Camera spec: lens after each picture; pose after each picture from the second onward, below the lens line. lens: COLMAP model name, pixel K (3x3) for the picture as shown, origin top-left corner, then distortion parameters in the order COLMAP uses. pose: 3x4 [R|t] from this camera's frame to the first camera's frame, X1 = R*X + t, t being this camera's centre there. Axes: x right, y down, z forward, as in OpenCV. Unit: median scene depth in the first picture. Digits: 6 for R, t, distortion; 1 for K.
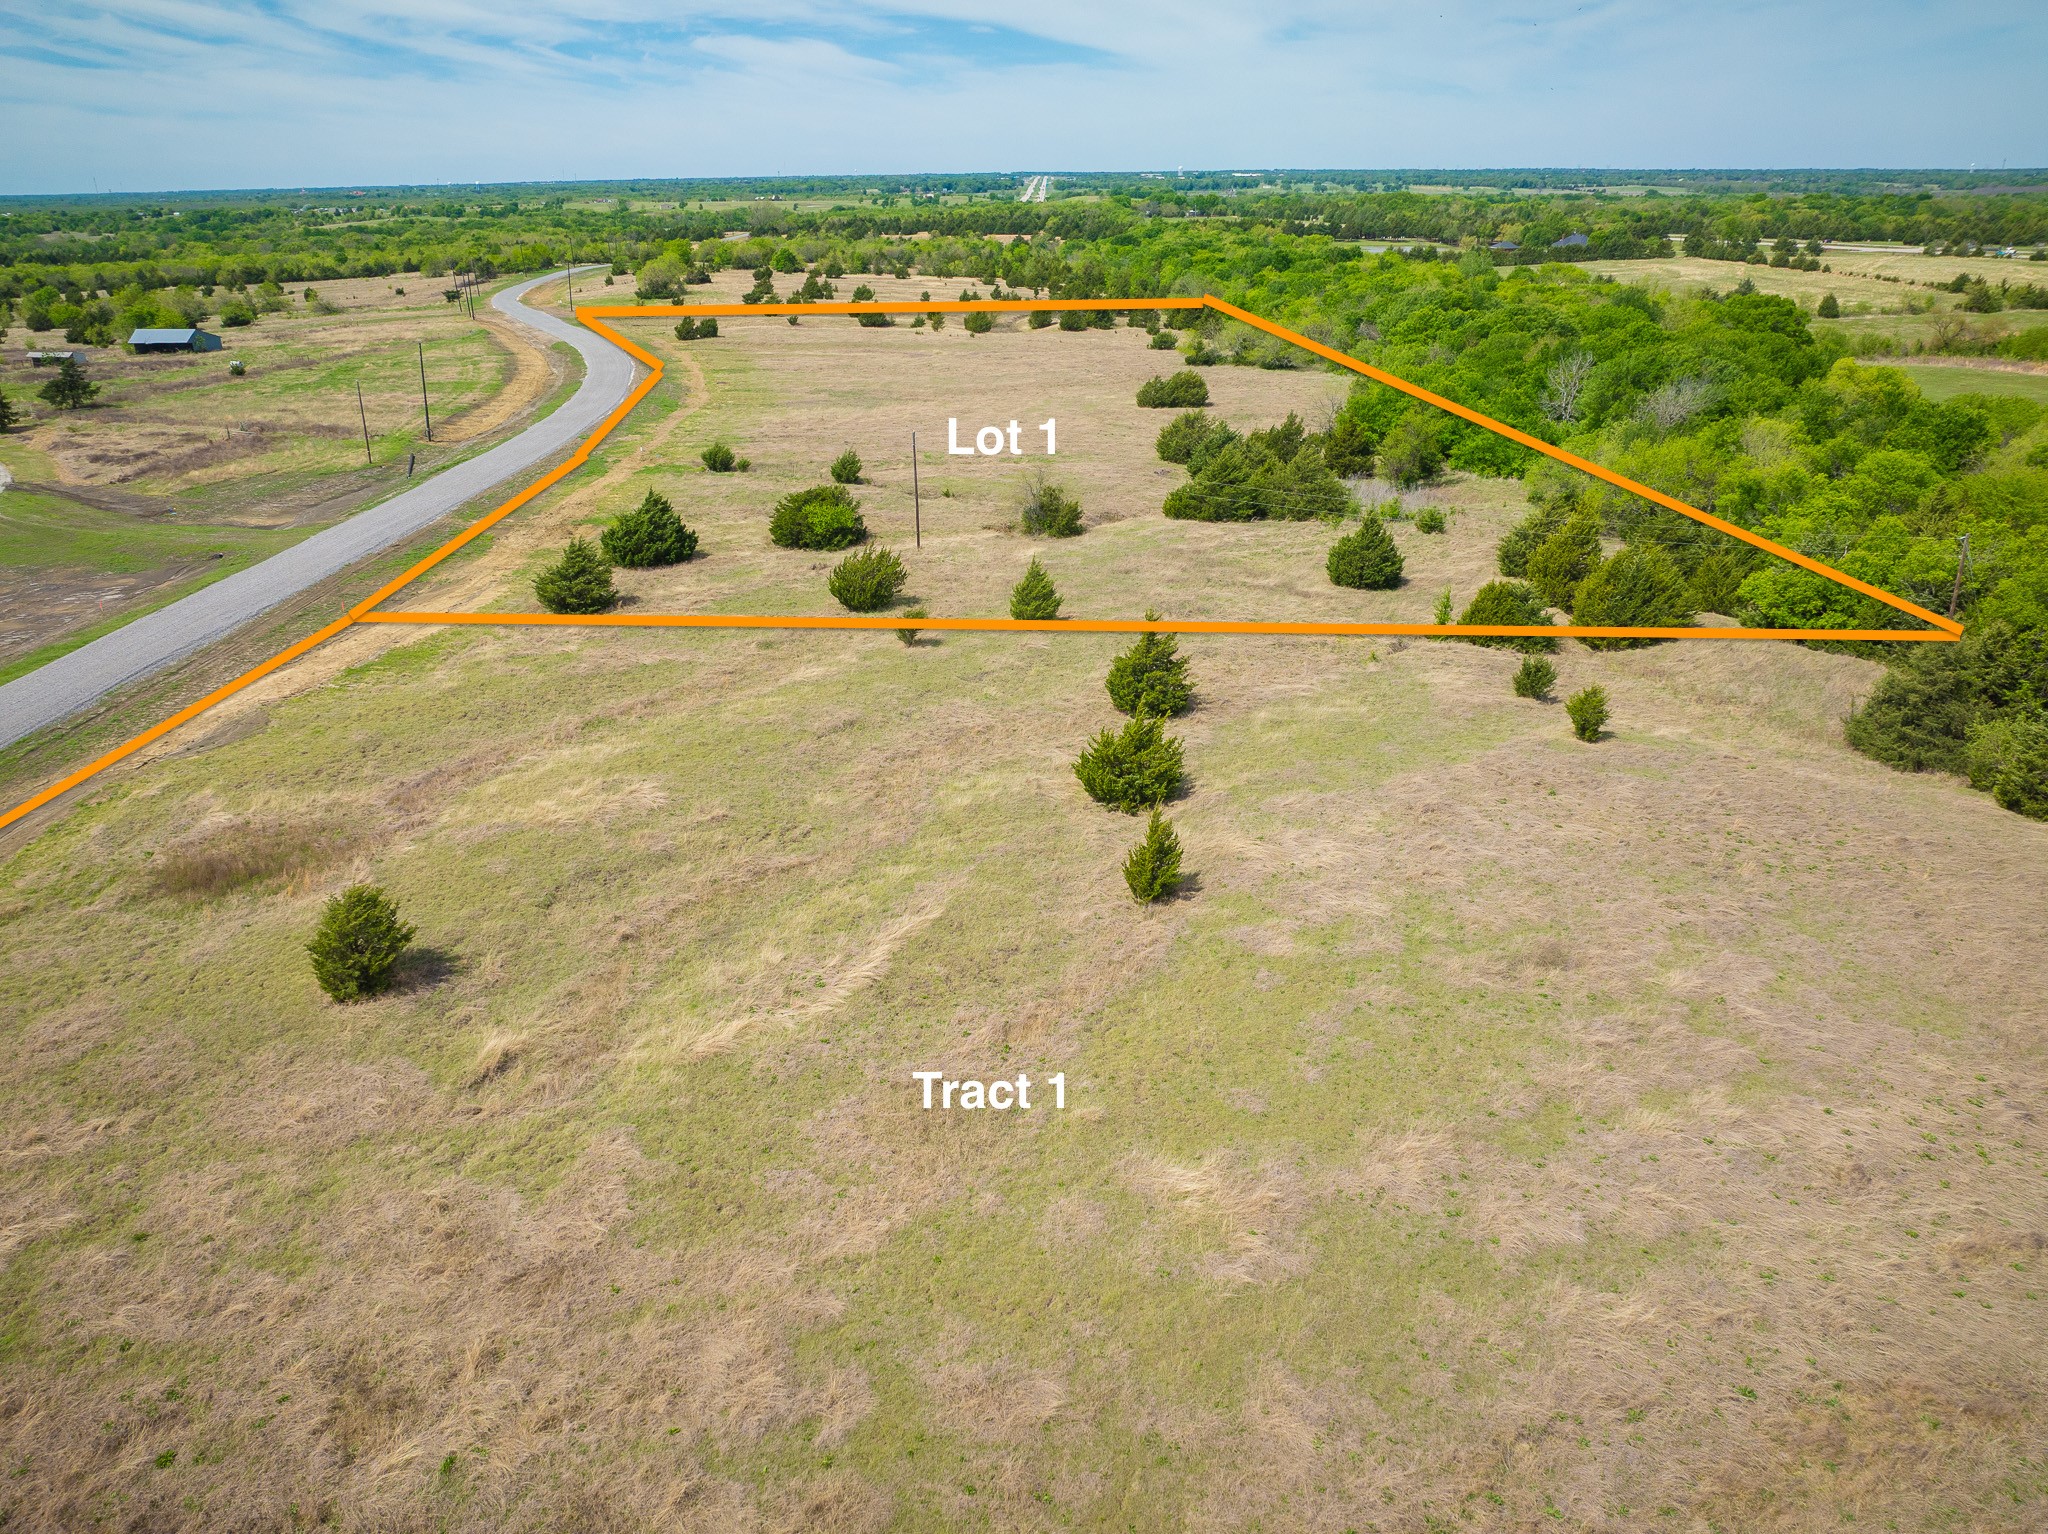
lens RADIAL K [[1474.6, 0, 1024.7], [0, 1474.6, 742.2], [0, 0, 1]] dist [-0.063813, 0.041496]
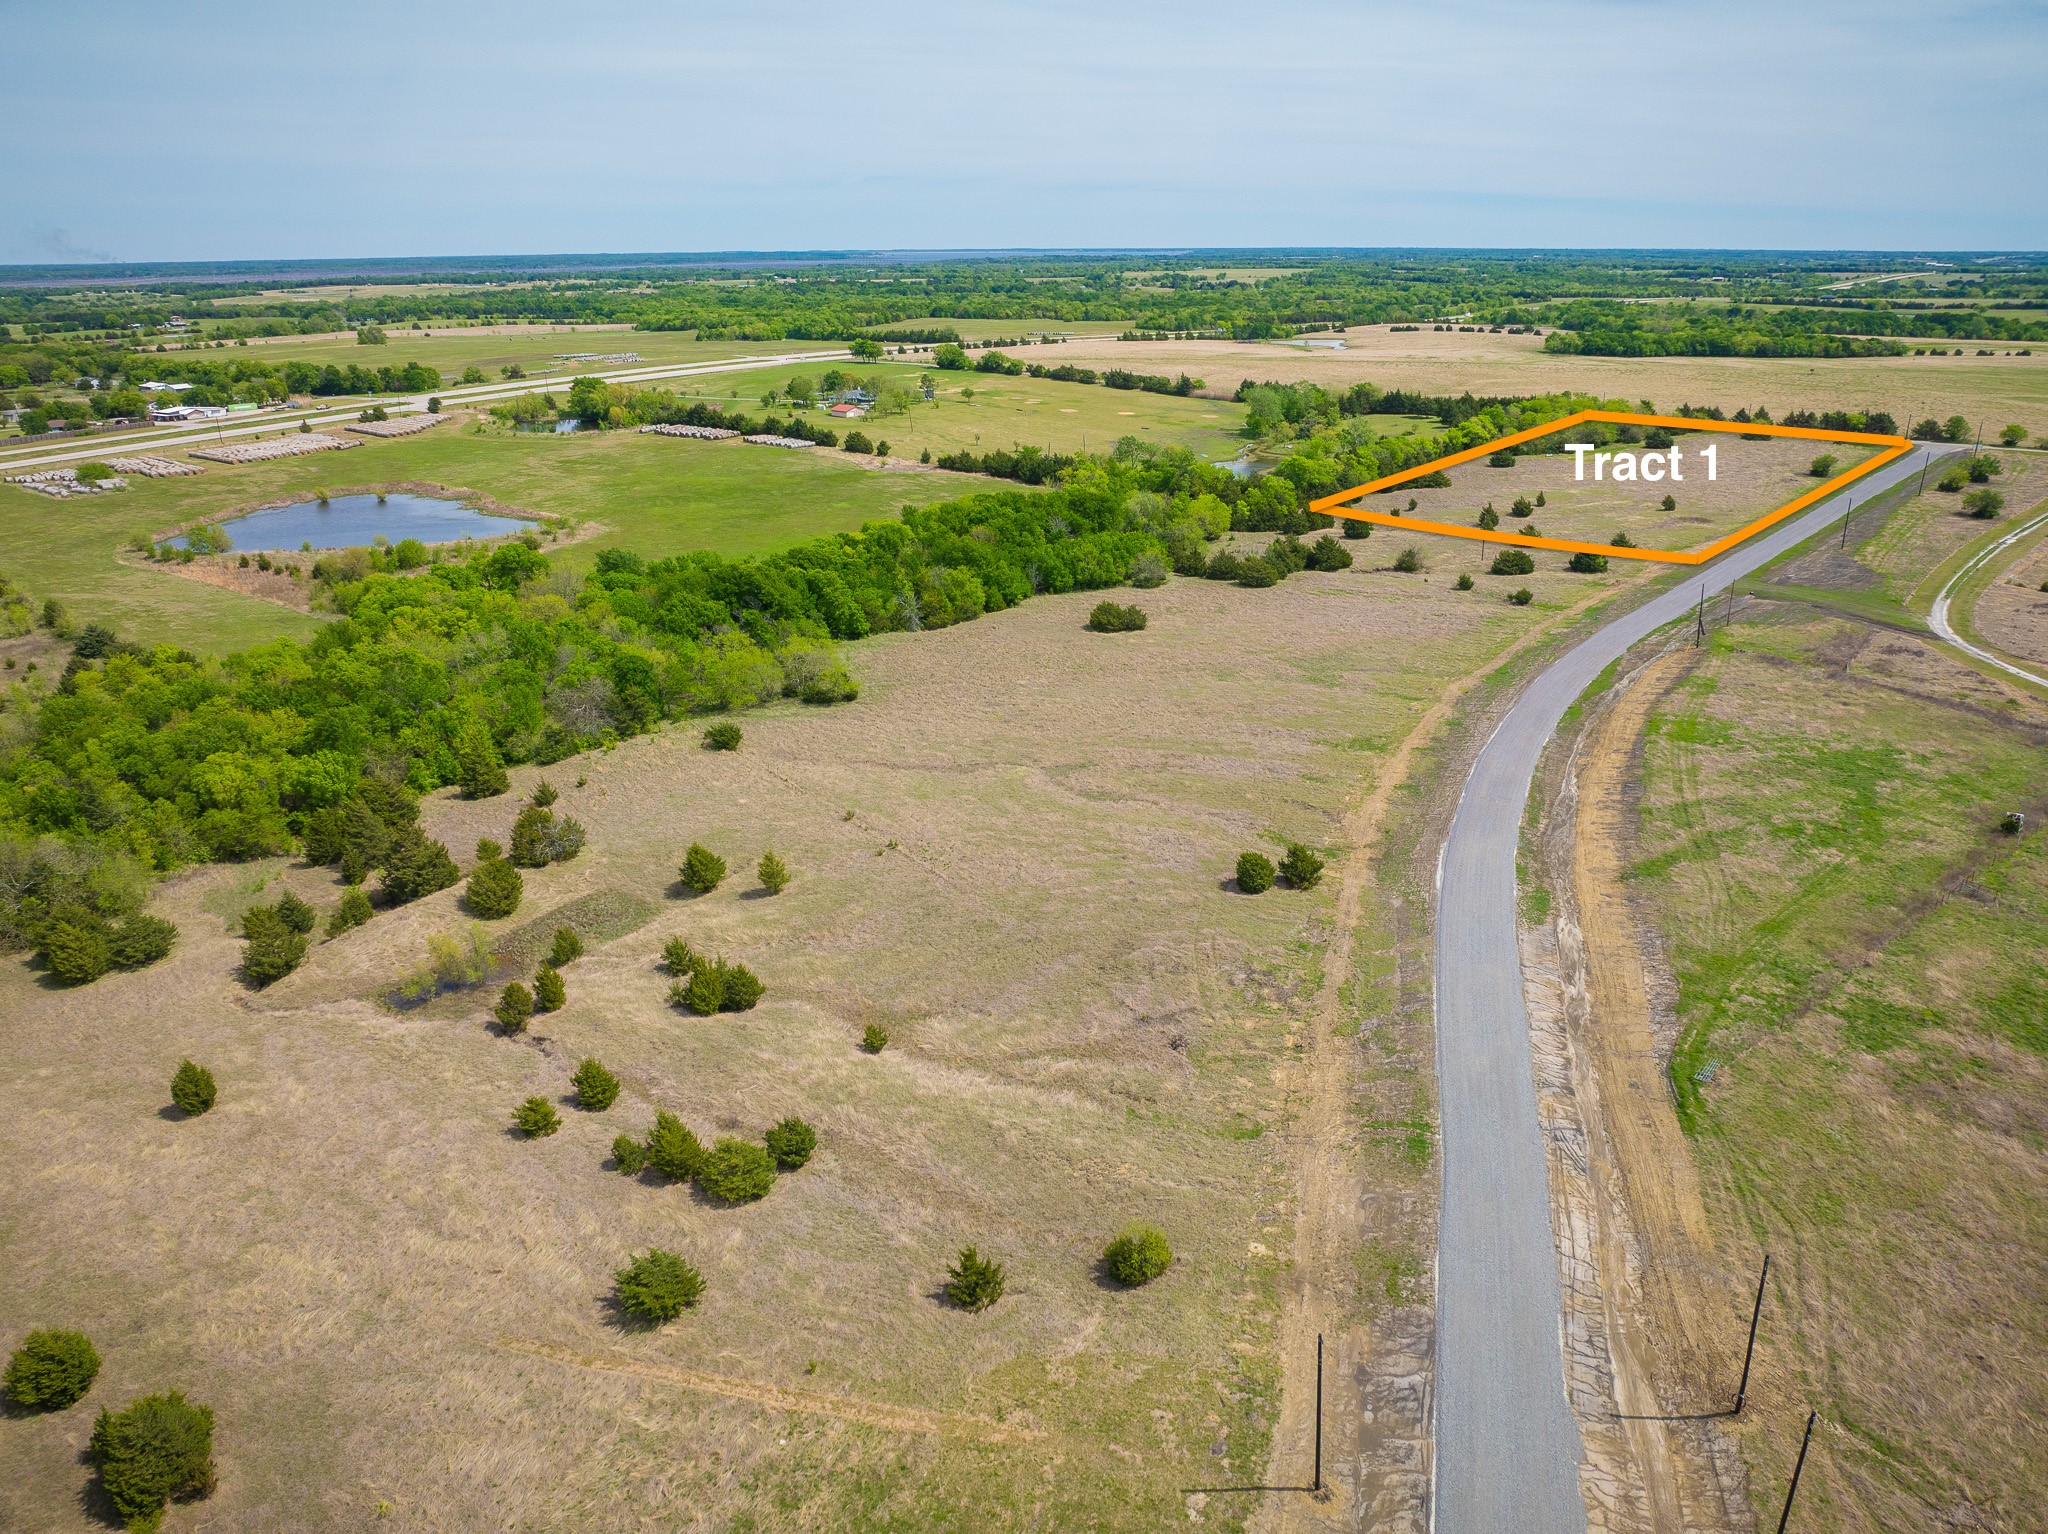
lens RADIAL K [[1454.7, 0, 1024.0], [0, 1454.7, 767.0], [0, 0, 1]] dist [-0.042504, 0.005390]
pose [[-0.755961, -0.204861, 0.621735, -0.846421], [0.257662, 0.779985, 0.570293, -1.141055], [-0.601775, 0.591317, -0.536853, 2.319792]]
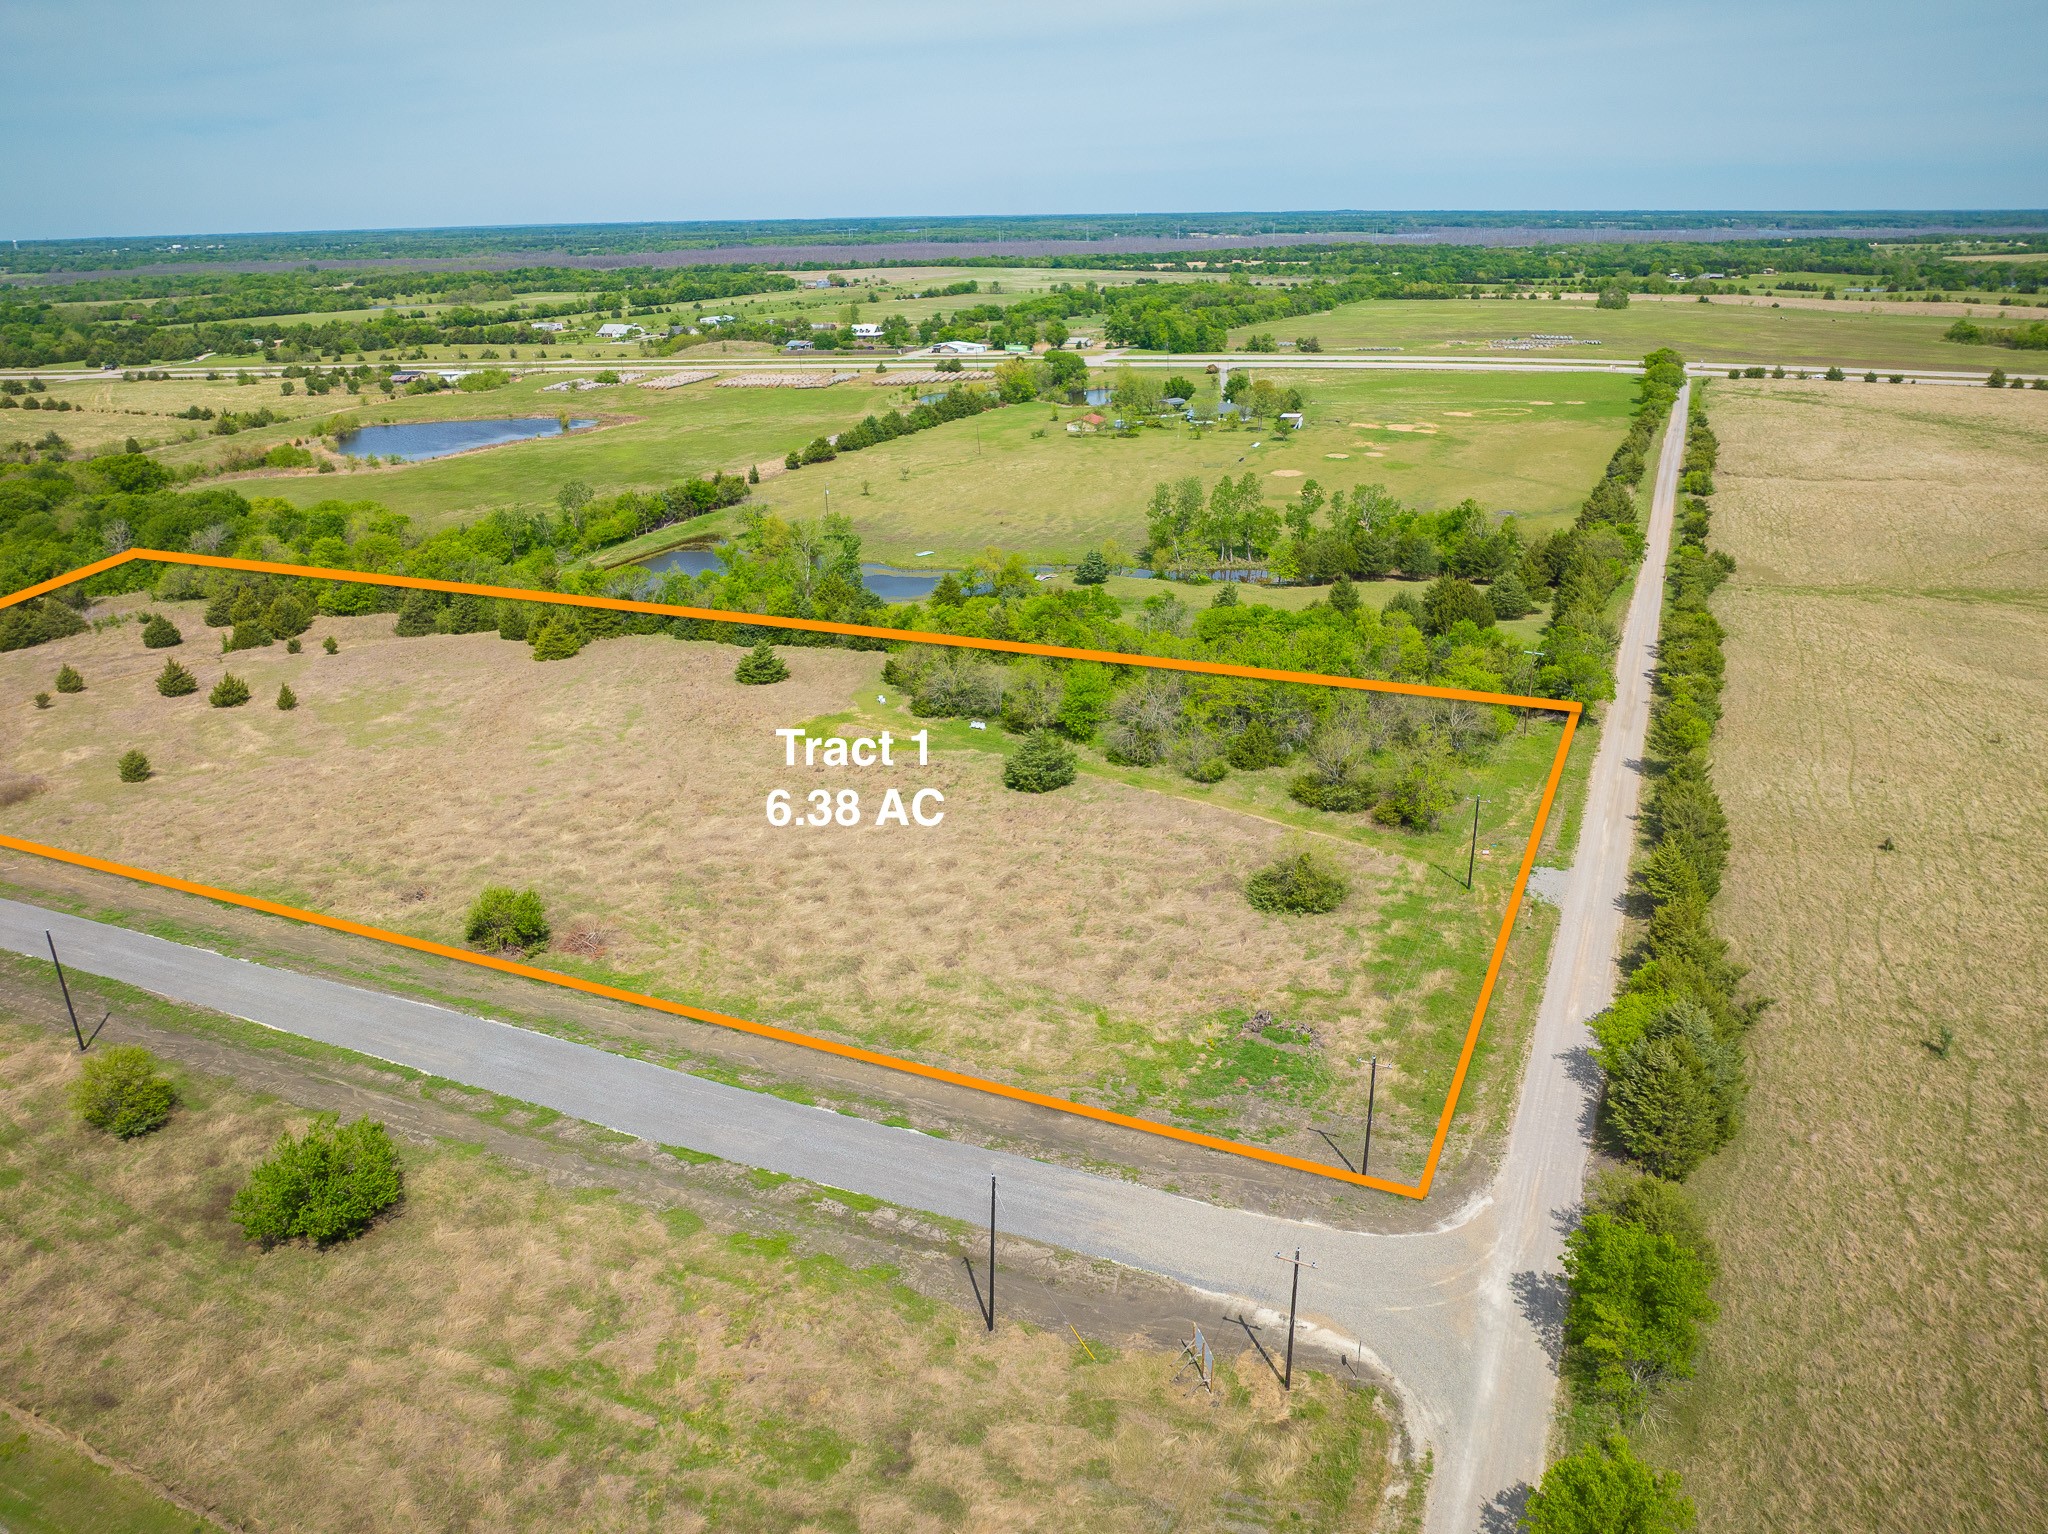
lens RADIAL K [[1474.6, 0, 1024.7], [0, 1474.6, 742.2], [0, 0, 1]] dist [-0.063813, 0.041496]
pose [[0.410201, -0.304302, 0.859730, -0.793589], [0.343973, 0.924692, 0.163177, 0.079525], [-0.844641, 0.228788, 0.483982, -0.773101]]
